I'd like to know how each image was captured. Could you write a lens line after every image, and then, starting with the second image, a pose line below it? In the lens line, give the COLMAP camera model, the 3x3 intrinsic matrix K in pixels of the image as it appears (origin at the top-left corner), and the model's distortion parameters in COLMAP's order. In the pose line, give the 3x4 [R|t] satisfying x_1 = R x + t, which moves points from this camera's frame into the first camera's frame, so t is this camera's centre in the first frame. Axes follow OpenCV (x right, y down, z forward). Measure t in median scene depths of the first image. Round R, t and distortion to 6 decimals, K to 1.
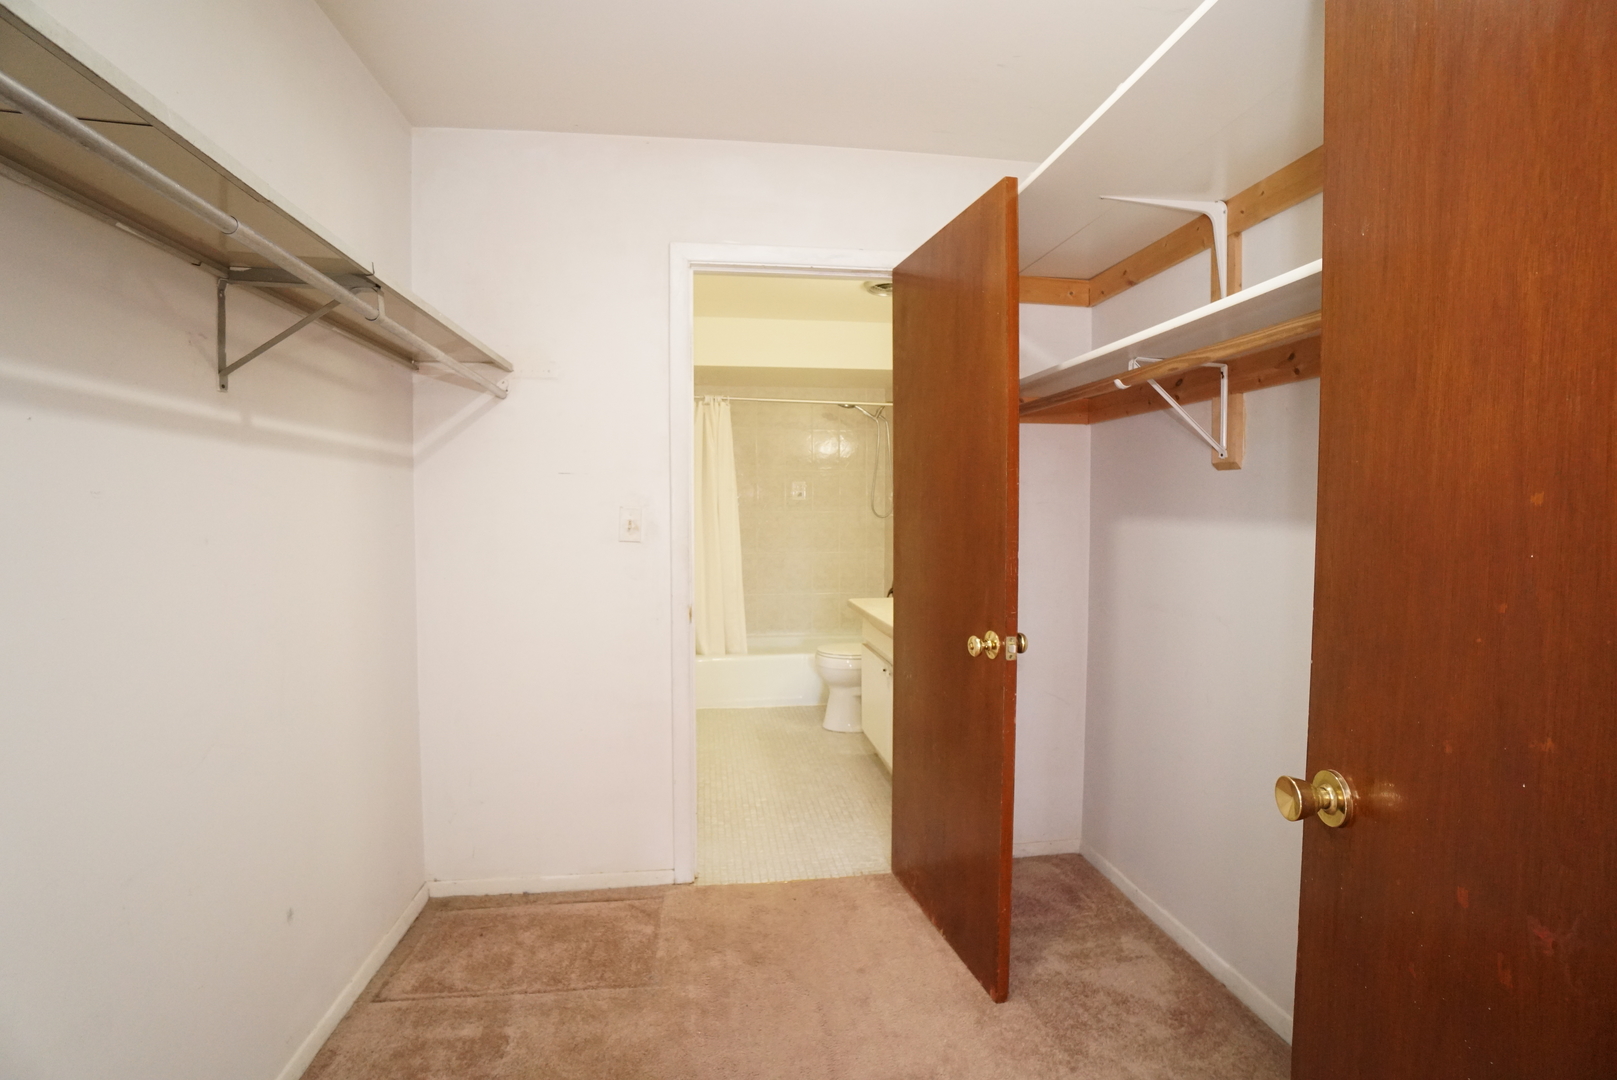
lens RADIAL K [[723.3, 0, 808.5], [0, 723.3, 540.0], [0, 0, 1]] dist [-0.025009, 0.000486]
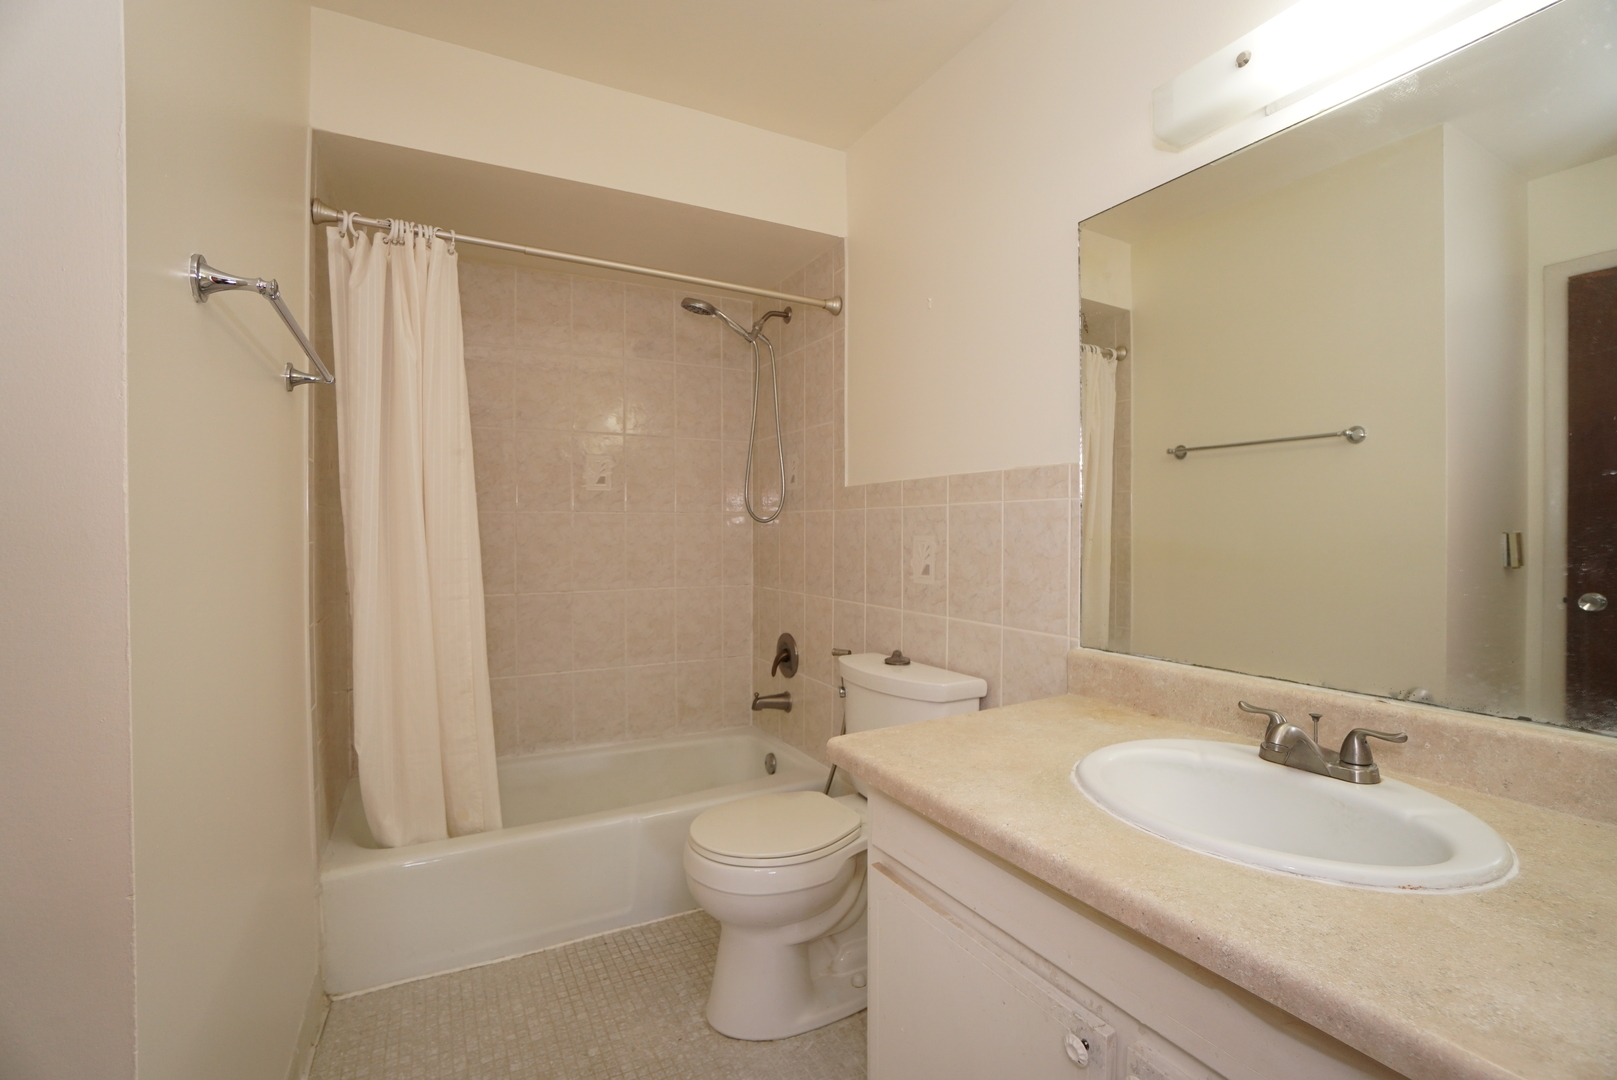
lens RADIAL K [[723.3, 0, 808.5], [0, 723.3, 540.0], [0, 0, 1]] dist [-0.025009, 0.000486]
pose [[0.938425, -0.002389, 0.345474, -0.059437], [0.004495, 0.999976, -0.005295, -0.017986], [-0.345453, 0.006522, 0.938413, 0.517580]]
